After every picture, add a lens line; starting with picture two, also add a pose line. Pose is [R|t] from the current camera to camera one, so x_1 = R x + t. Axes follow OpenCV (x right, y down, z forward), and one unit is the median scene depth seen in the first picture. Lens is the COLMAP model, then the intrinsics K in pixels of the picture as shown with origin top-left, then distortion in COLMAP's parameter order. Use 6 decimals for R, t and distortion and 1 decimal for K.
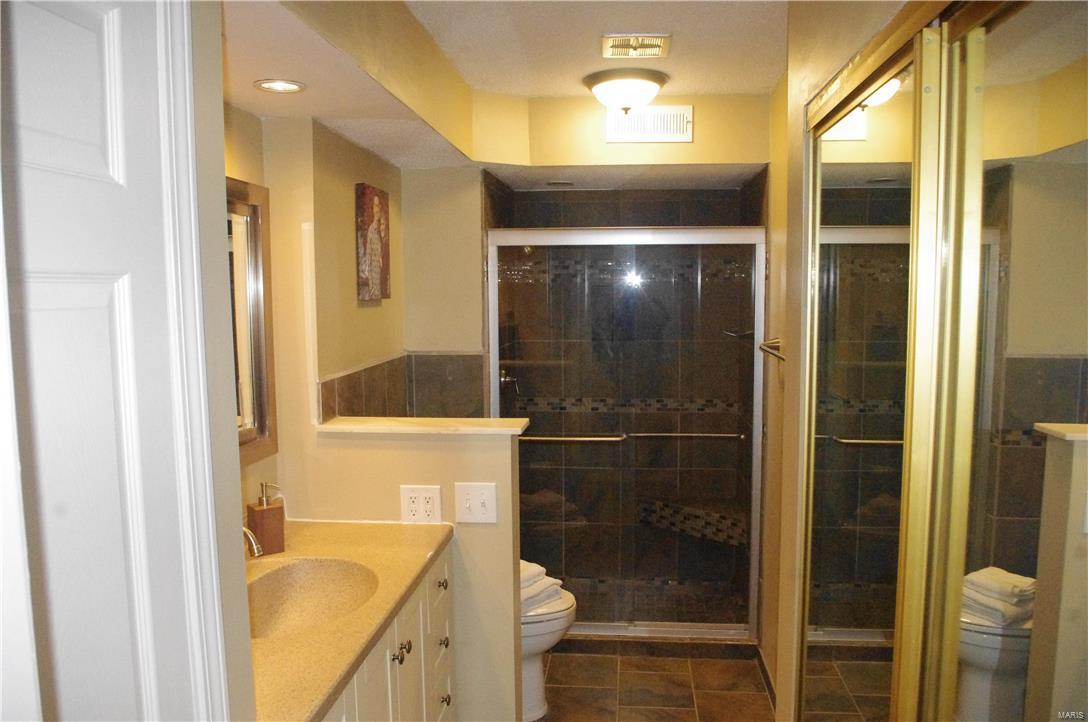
lens RADIAL K [[834.3, 0, 544.0], [0, 834.3, 361.0], [0, 0, 1]] dist [-0.106562, 0.056716]
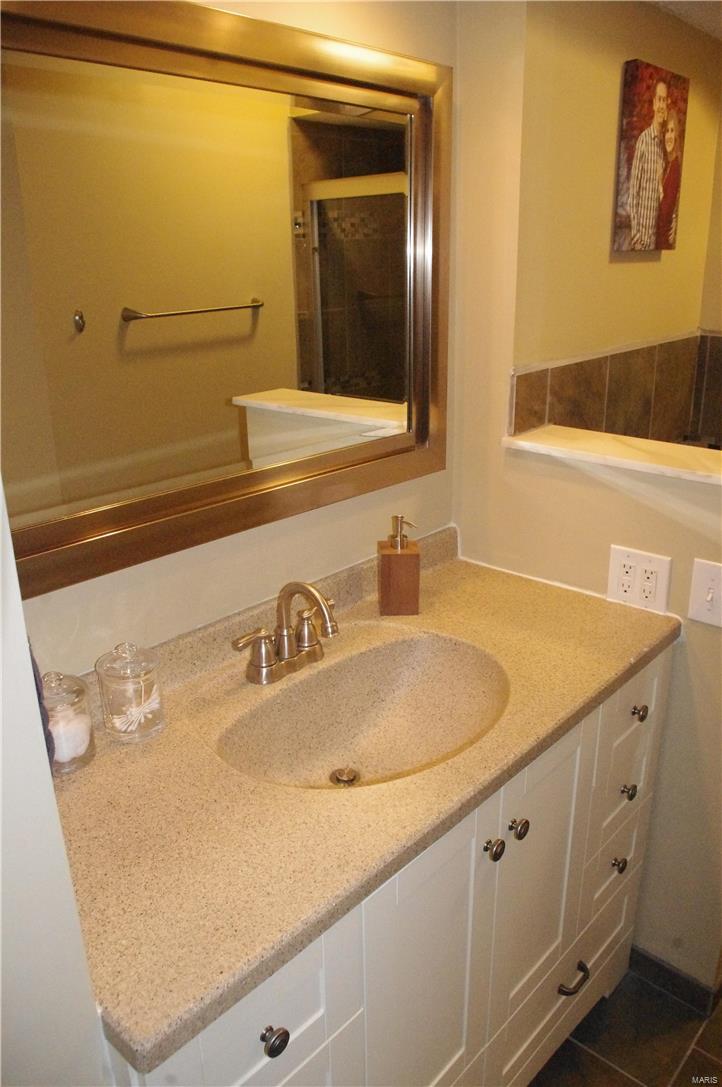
lens RADIAL K [[833.6, 0, 361.0], [0, 833.6, 543.5], [0, 0, 1]] dist [-0.106562, 0.056716]
pose [[0.803640, 0.198180, -0.561148, 0.034073], [-0.043588, 0.959992, 0.276615, -0.022870], [0.593517, -0.197840, 0.780126, 0.369676]]
